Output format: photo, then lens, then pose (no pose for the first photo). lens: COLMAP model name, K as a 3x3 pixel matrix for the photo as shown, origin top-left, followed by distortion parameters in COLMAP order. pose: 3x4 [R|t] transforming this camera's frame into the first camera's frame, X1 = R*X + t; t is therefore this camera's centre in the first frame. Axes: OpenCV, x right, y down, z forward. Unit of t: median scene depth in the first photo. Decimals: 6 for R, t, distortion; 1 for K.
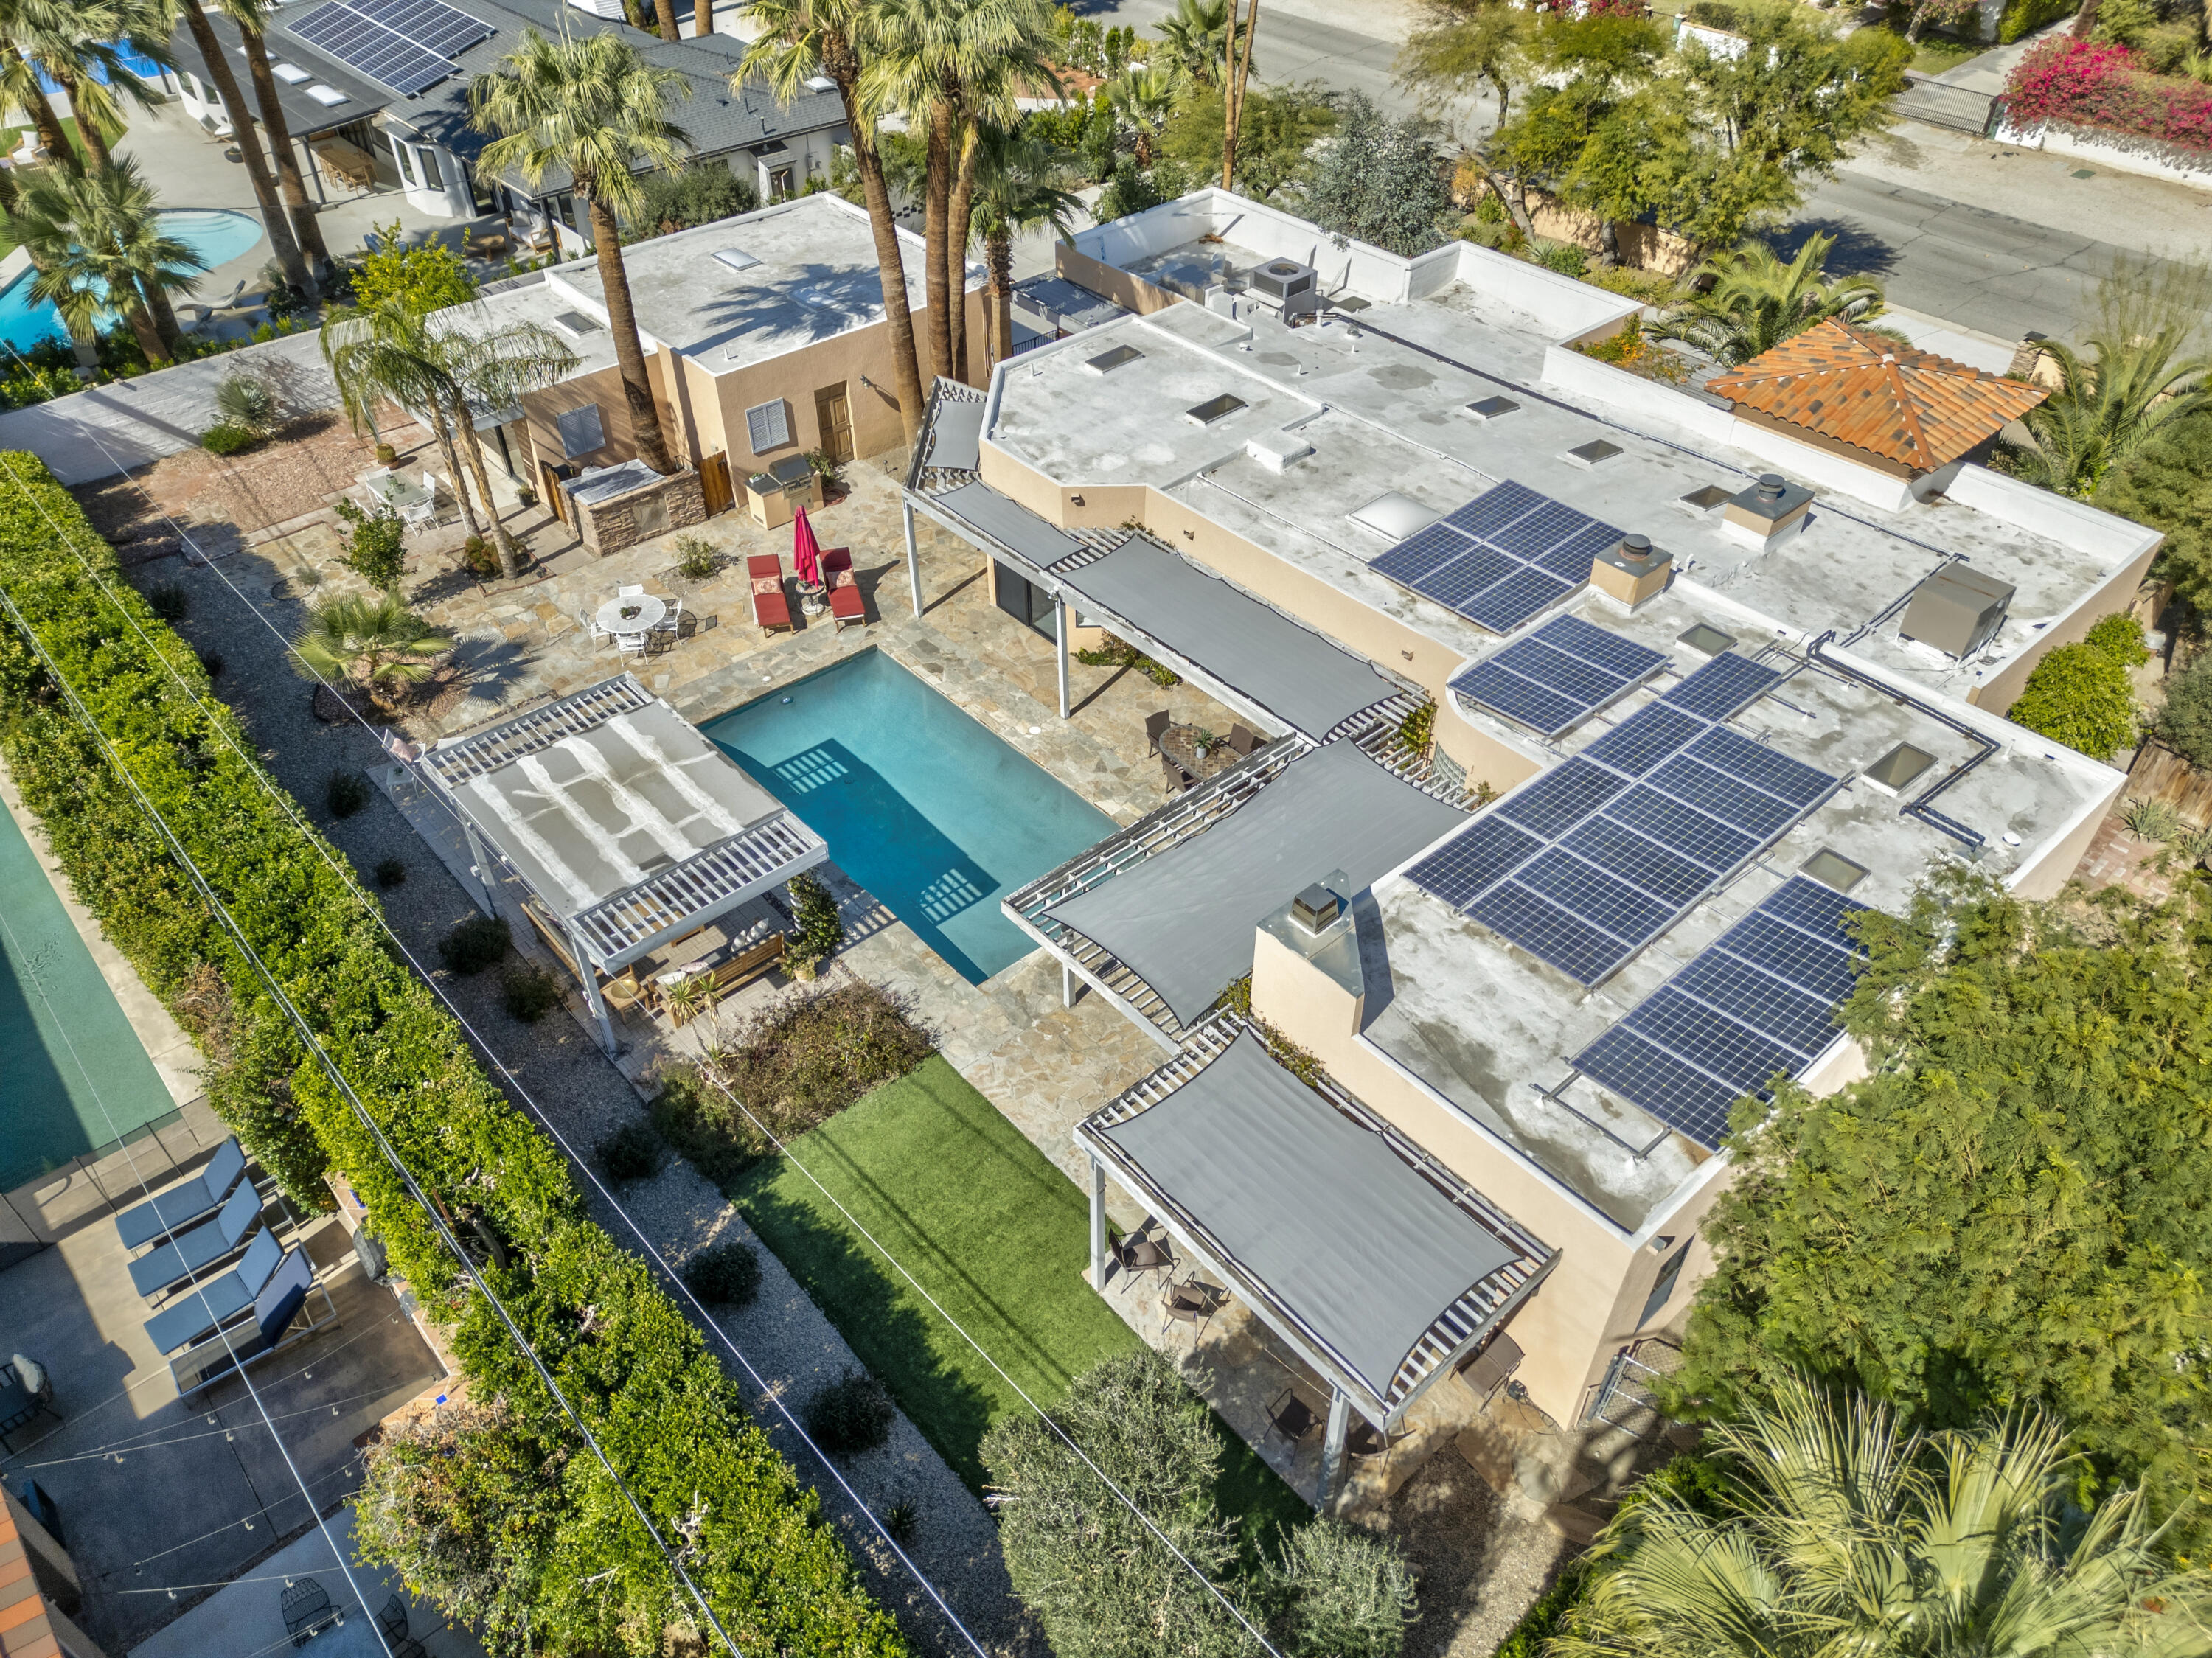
lens RADIAL K [[1603.1, 0, 1105.9], [0, 1603.1, 777.1], [0, 0, 1]] dist [0.010071, -0.002159]
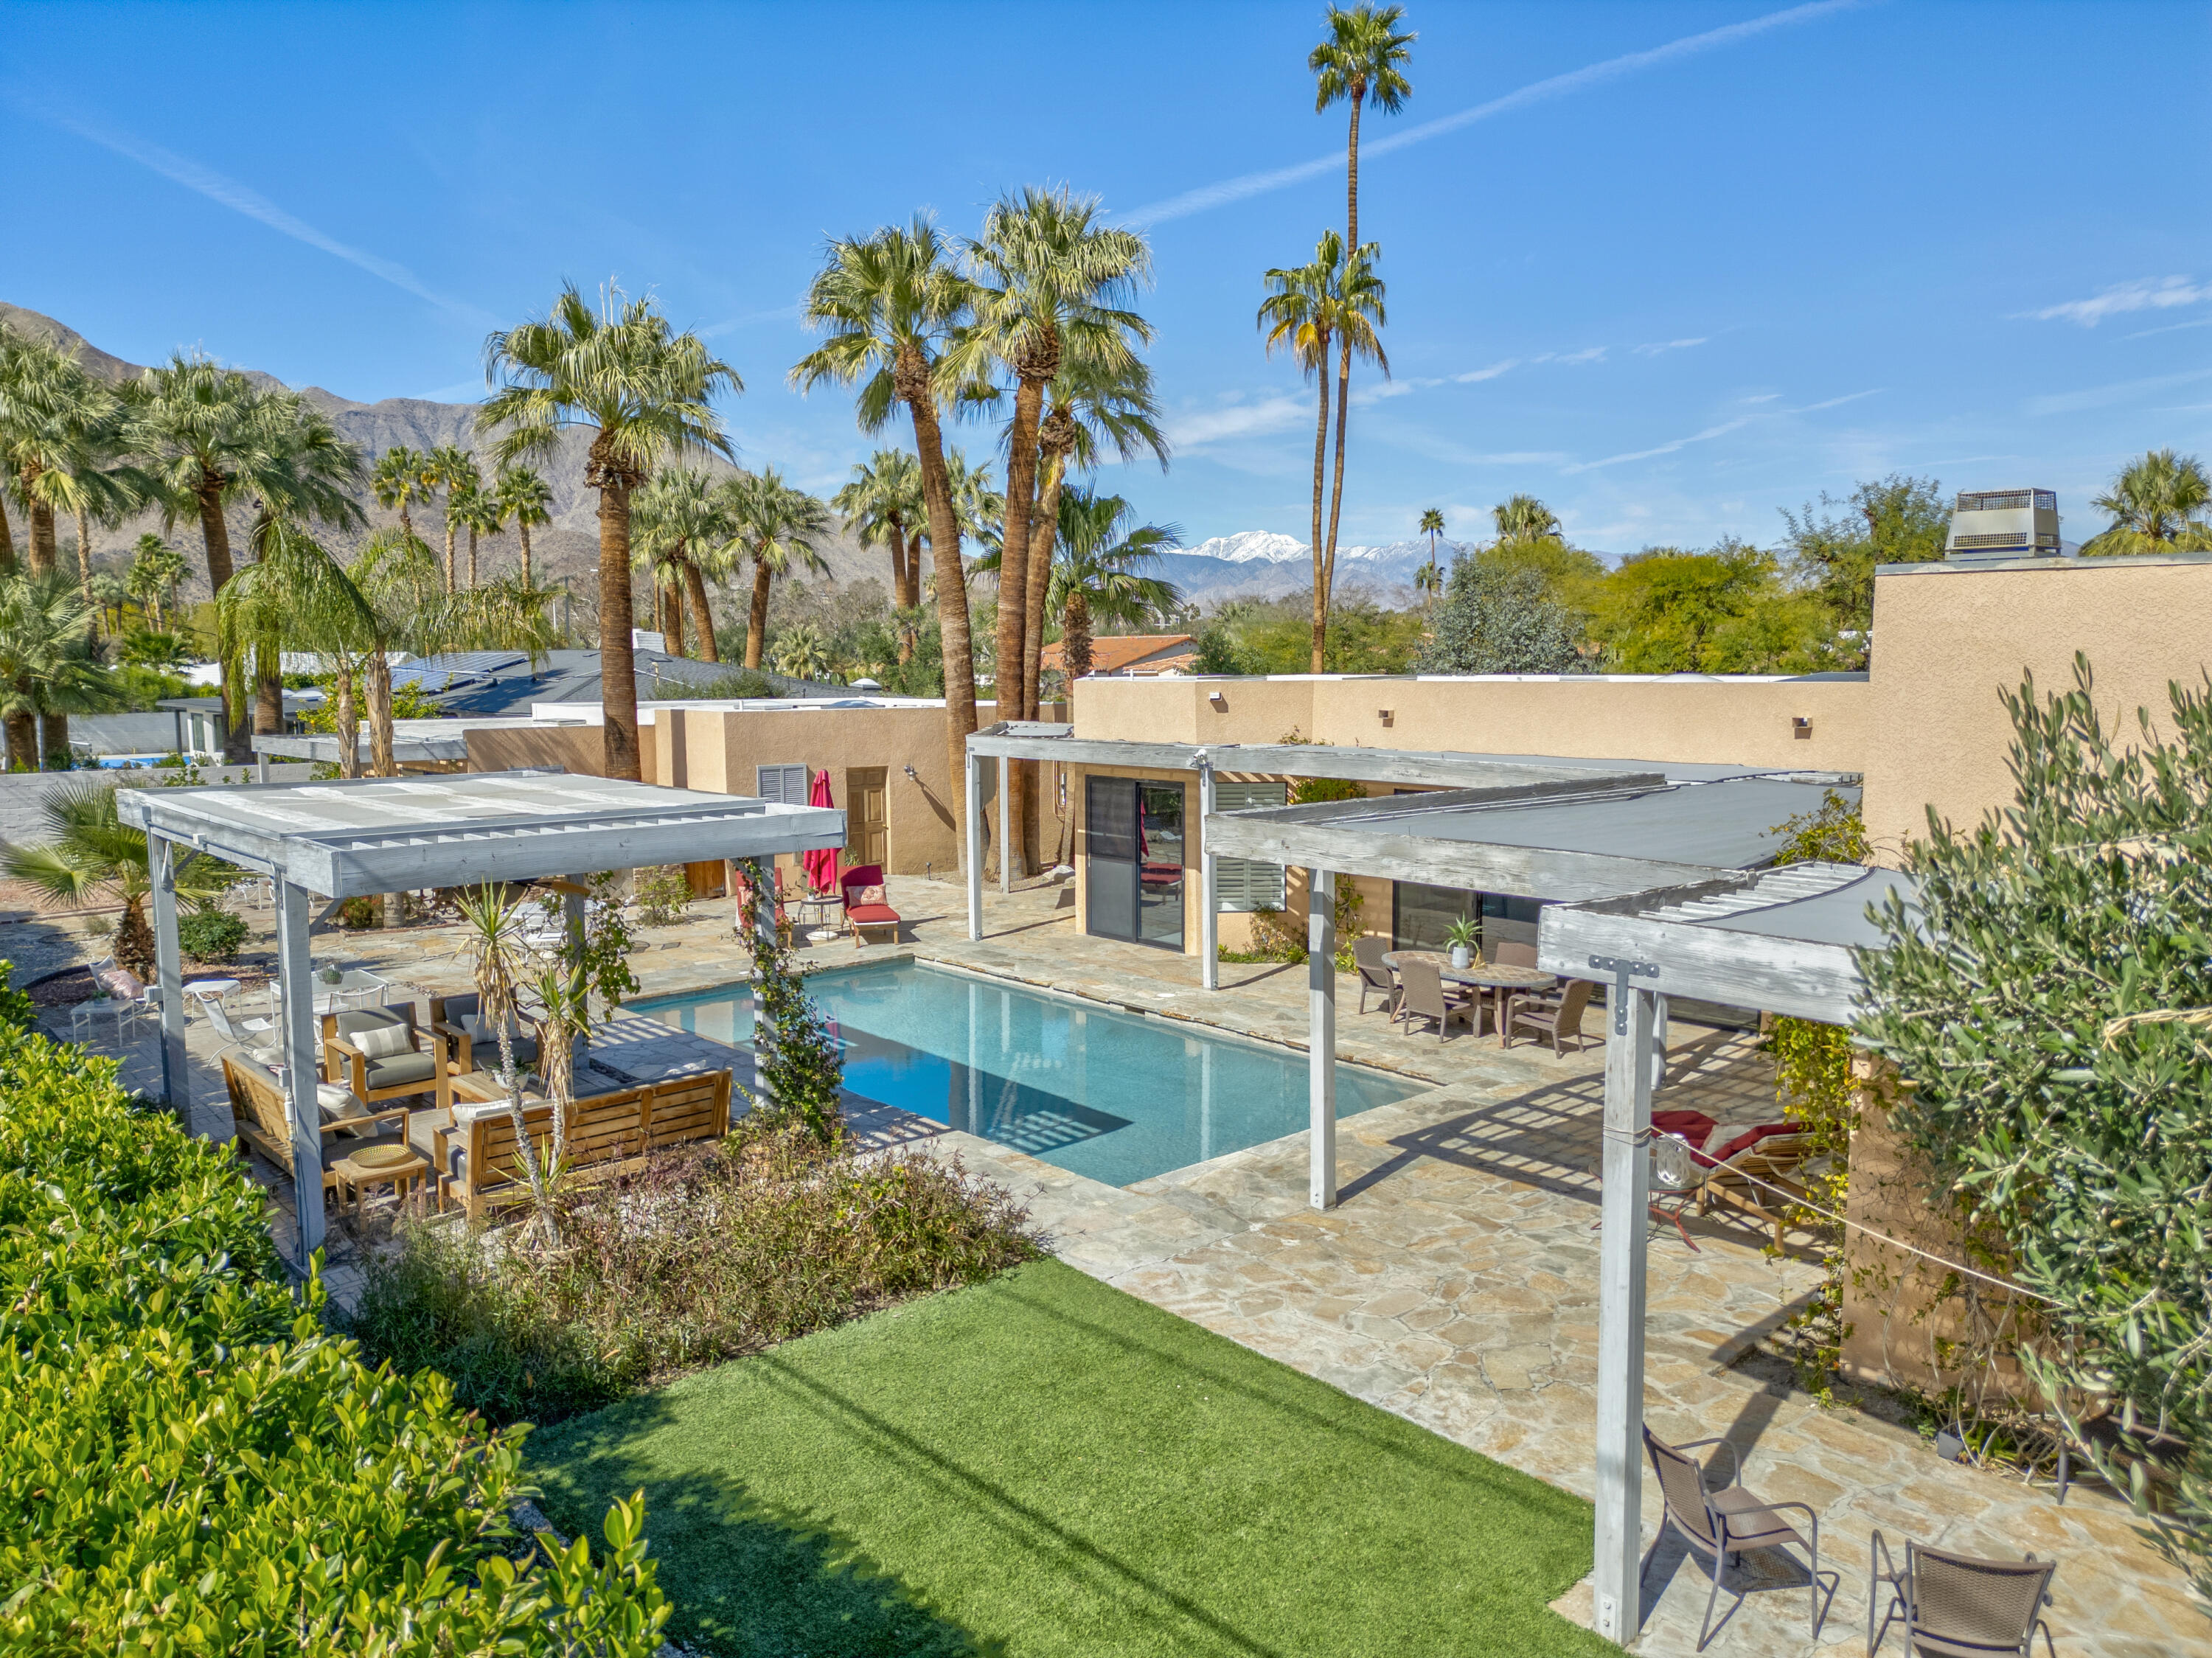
lens RADIAL K [[1517.9, 0, 1066.4], [0, 1517.9, 825.1], [0, 0, 1]] dist [0.002104, -0.000597]
pose [[0.999945, -0.000255, -0.010499, -0.081688], [-0.005656, 0.829244, -0.558858, 0.262038], [0.008849, 0.558886, 0.829197, 0.495265]]
